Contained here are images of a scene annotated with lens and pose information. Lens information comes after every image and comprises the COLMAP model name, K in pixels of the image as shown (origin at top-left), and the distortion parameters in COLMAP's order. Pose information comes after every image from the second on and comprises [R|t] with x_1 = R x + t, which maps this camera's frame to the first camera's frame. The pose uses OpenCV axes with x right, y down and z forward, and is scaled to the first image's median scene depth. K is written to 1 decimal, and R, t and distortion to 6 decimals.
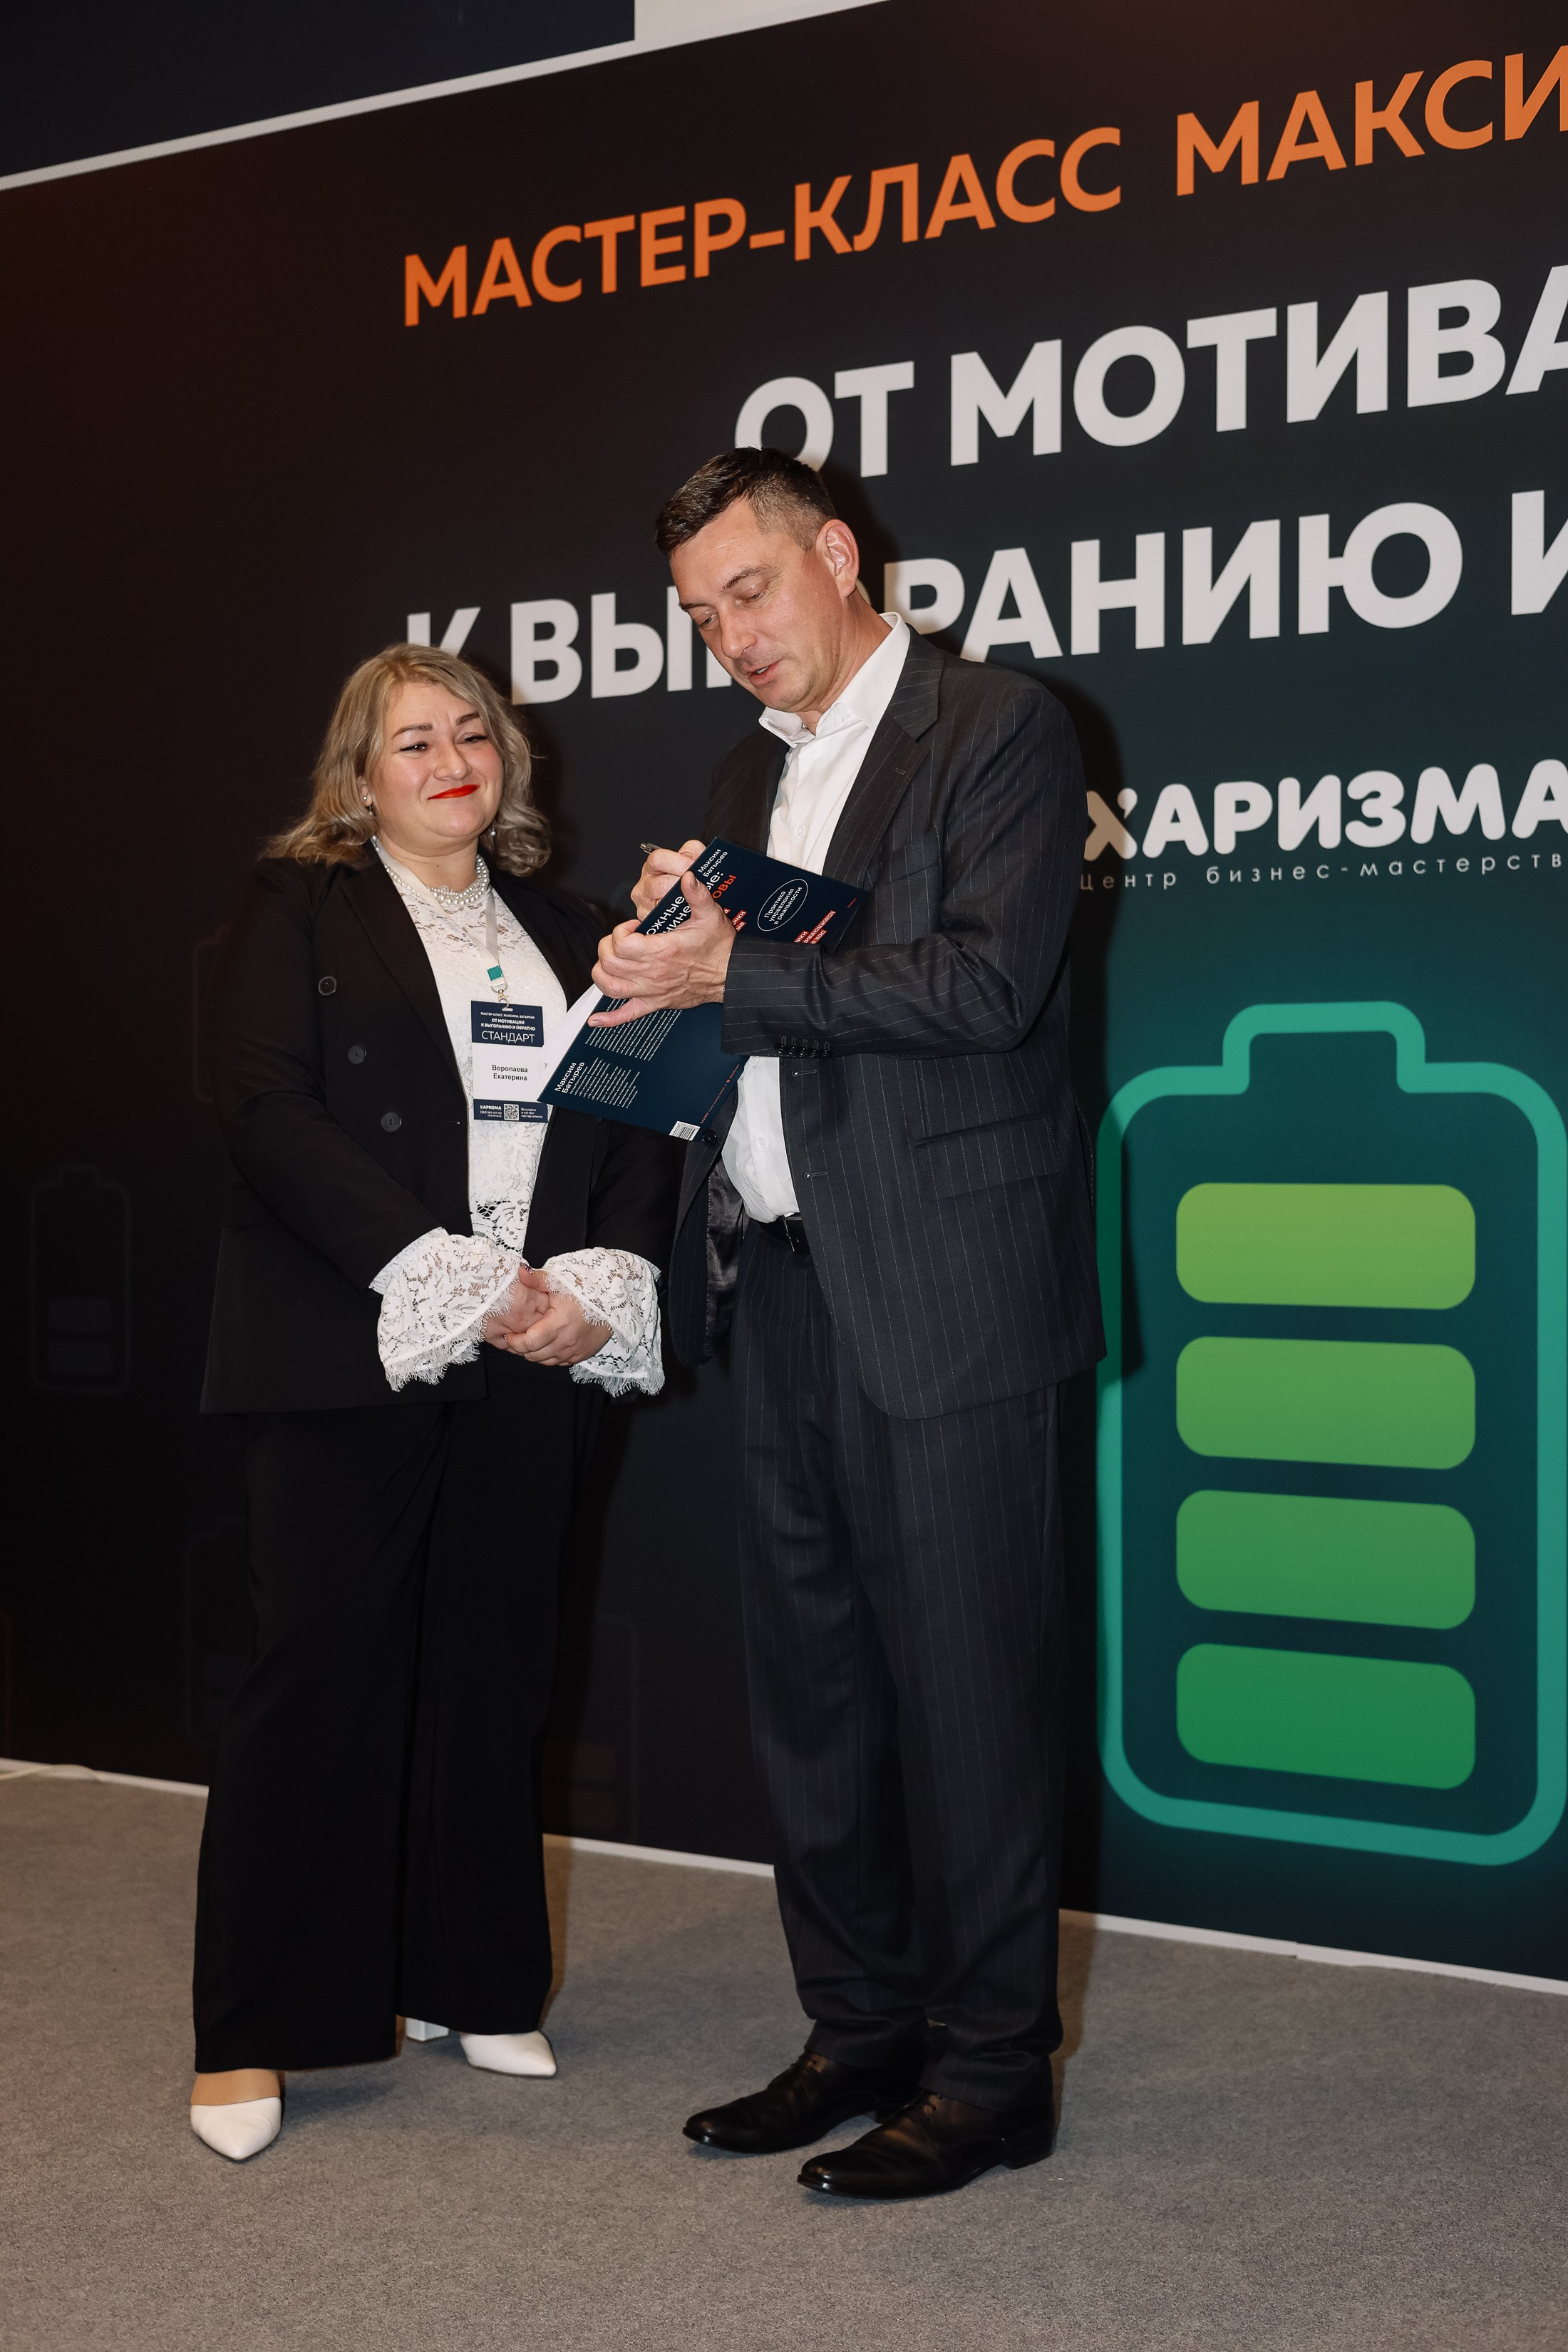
lens RADIAL K [[3355.5, 0, 753.6], [0, 3355.5, 1192.3], [0, 0, 1]] dist [0.002392, 0.000000]
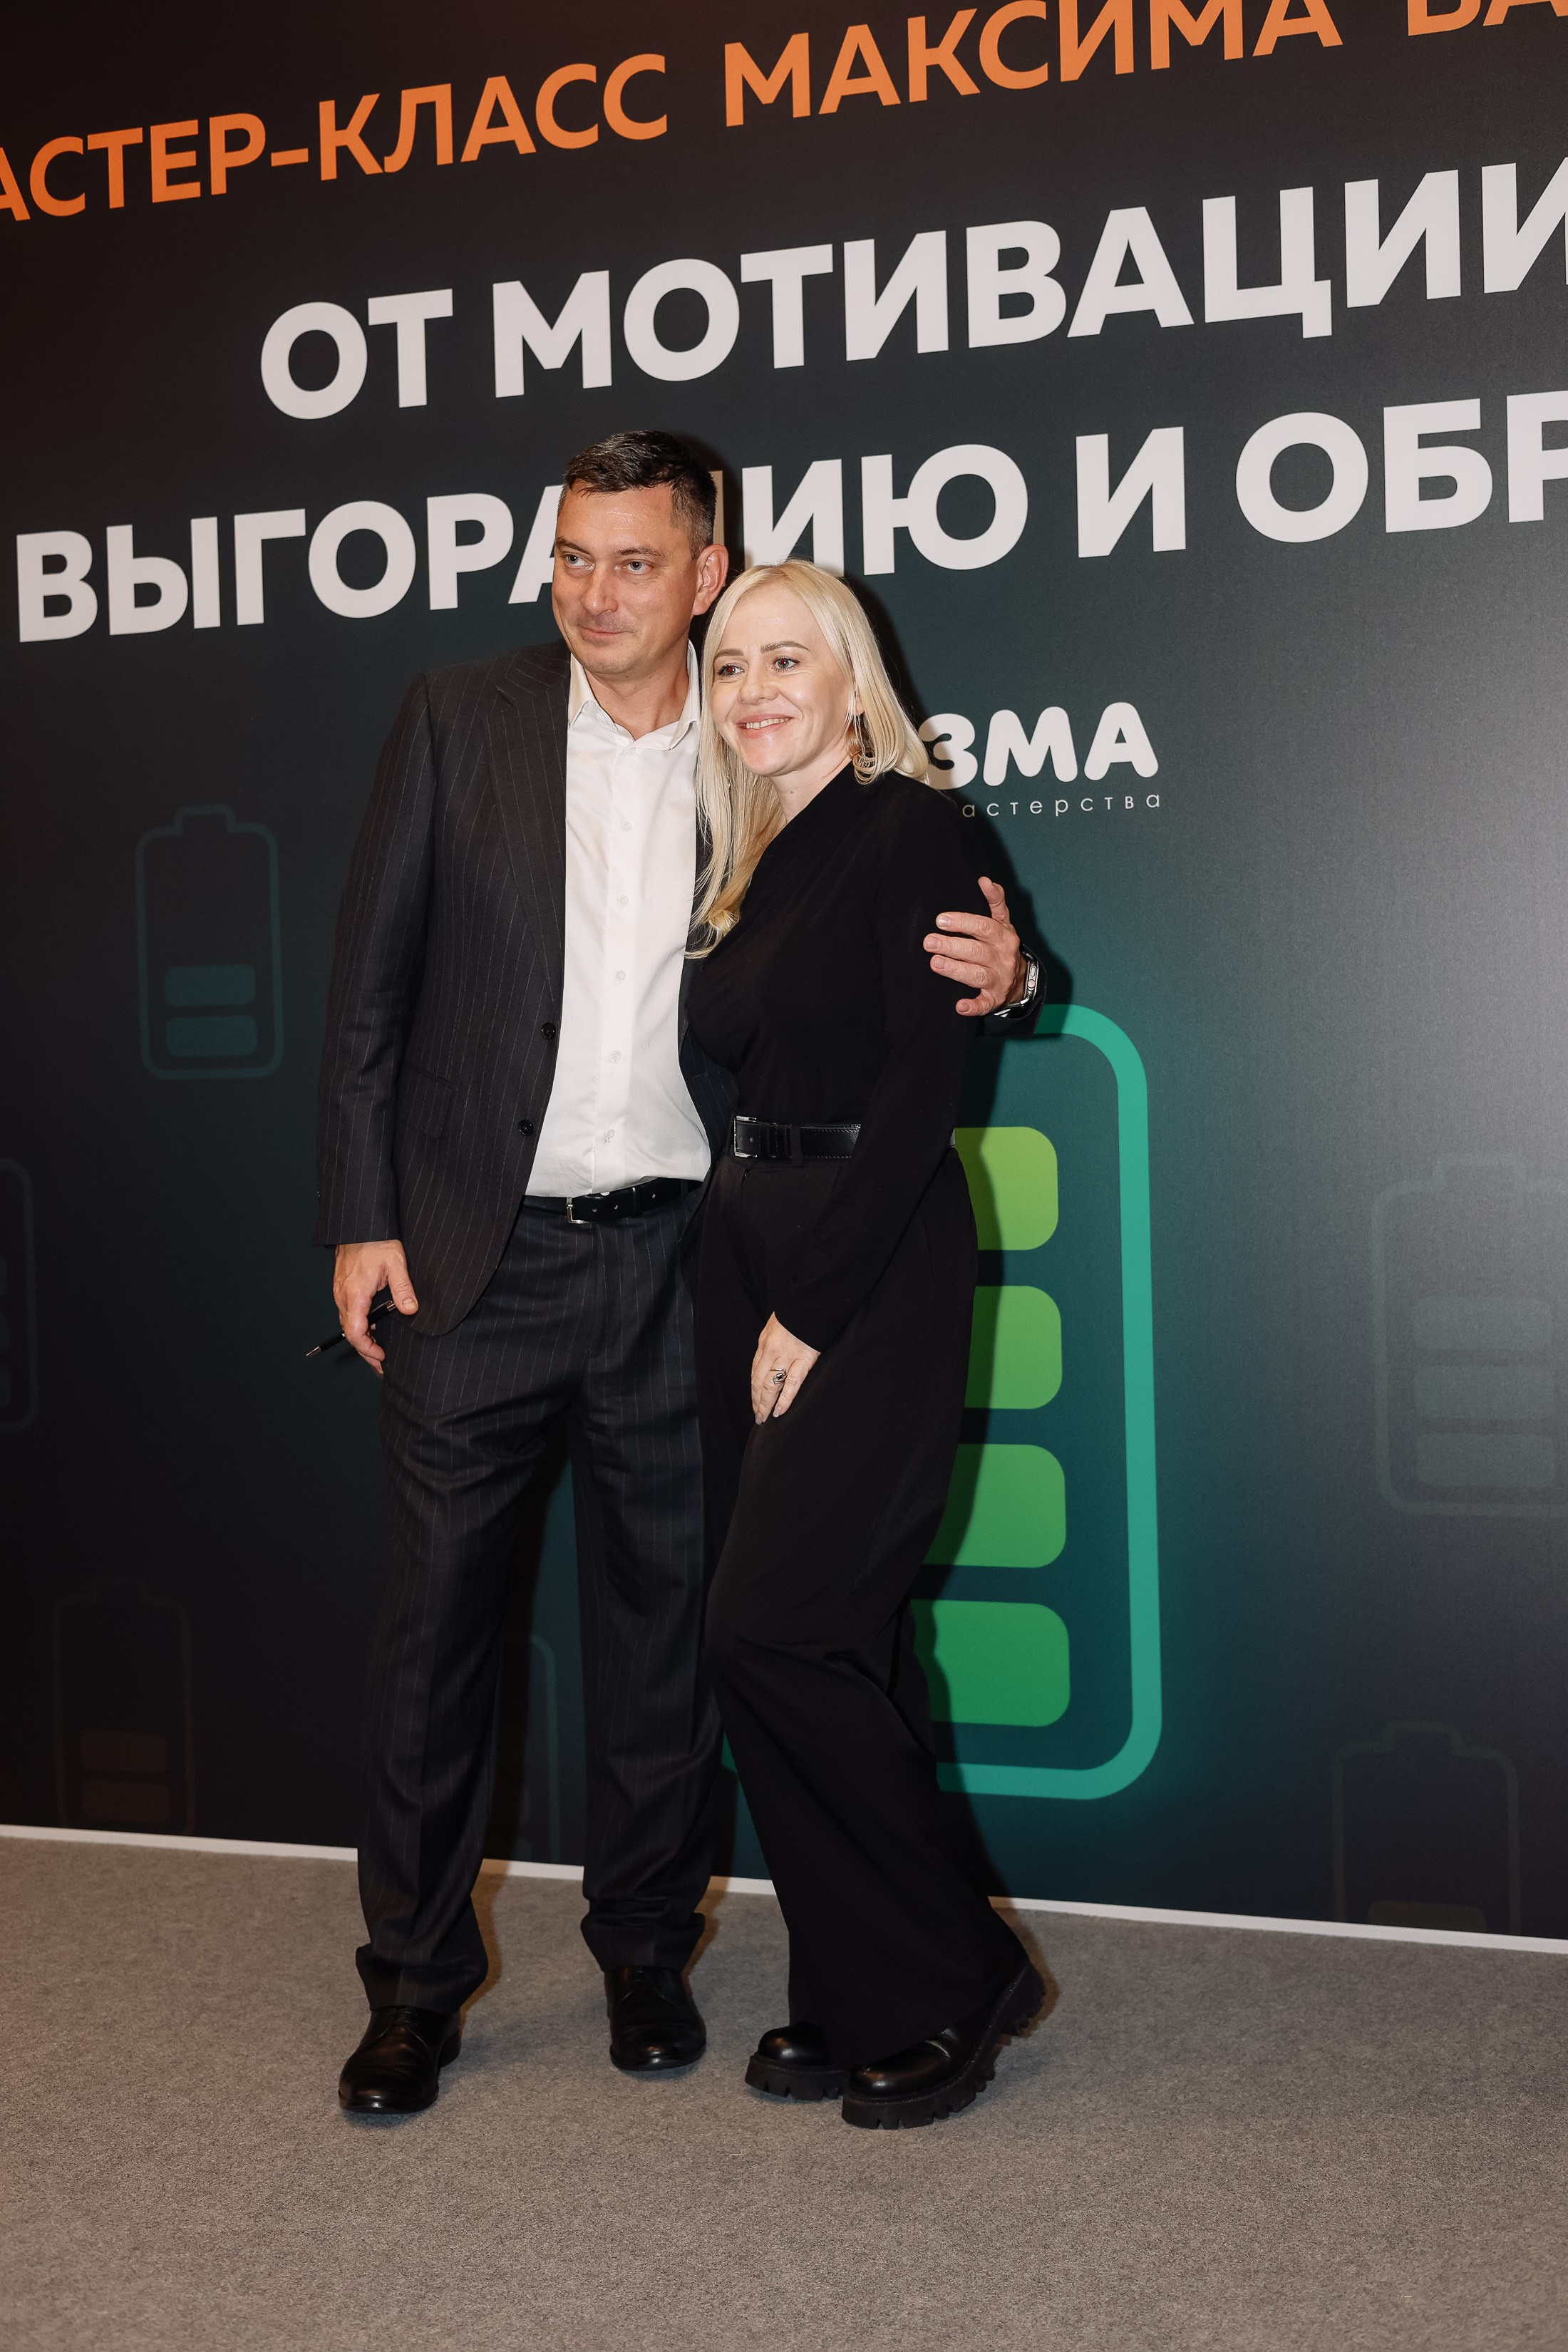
lens RADIAL K [[3355.5, 0, 784.7], [0, 3355.5, 1157.6], [0, 0, 1]] dist [0.002392, 0.000000]
pose [[0.978429, -0.029123, 0.204520, -0.066060], [0.026868, 0.999544, 0.013793, -0.008315], [-0.204829, -0.008000, 0.978765, 0.032385]]
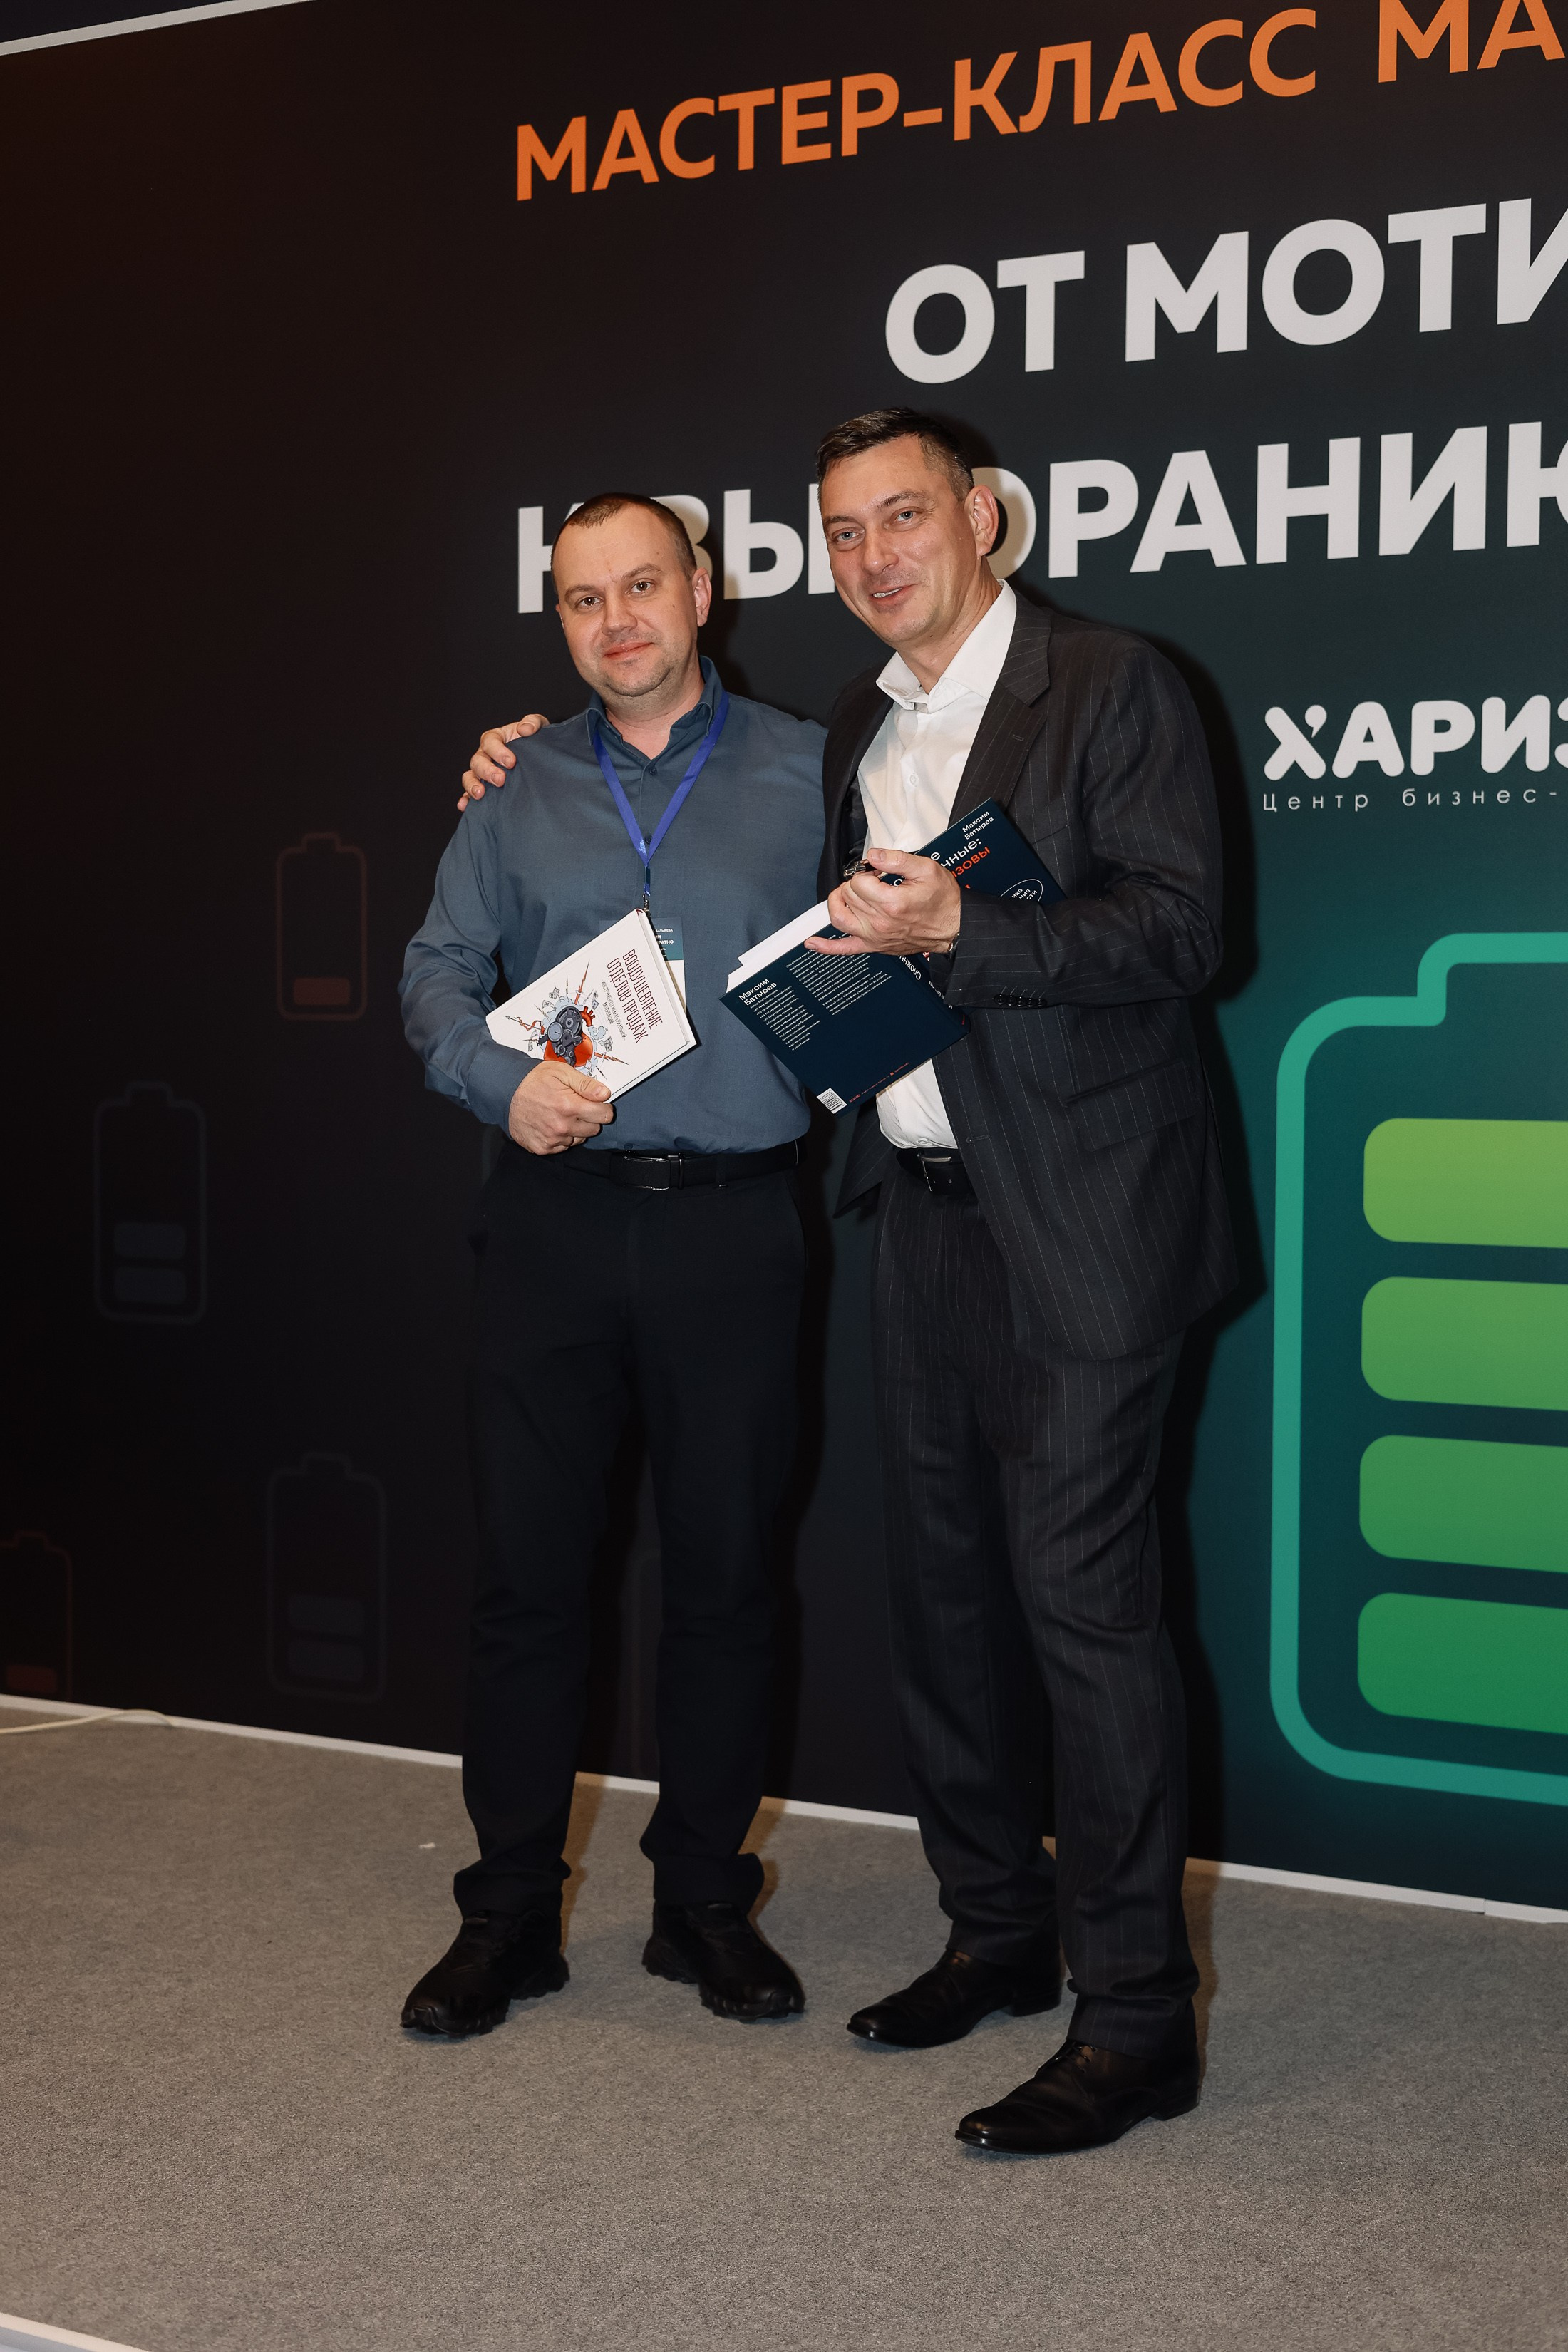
lens RADIAL K [[3355.5, 0, 772.4], [0, 3355.5, 1192.6], [0, 0, 1]] dist [0.002392, 0.000000]
pose [[0.997979, 0.002779, 0.063481, -0.104244], [-0.005025, 0.999366, 0.035244, -0.014086], [-0.063342, -0.035492, 0.997361, 0.047763]]
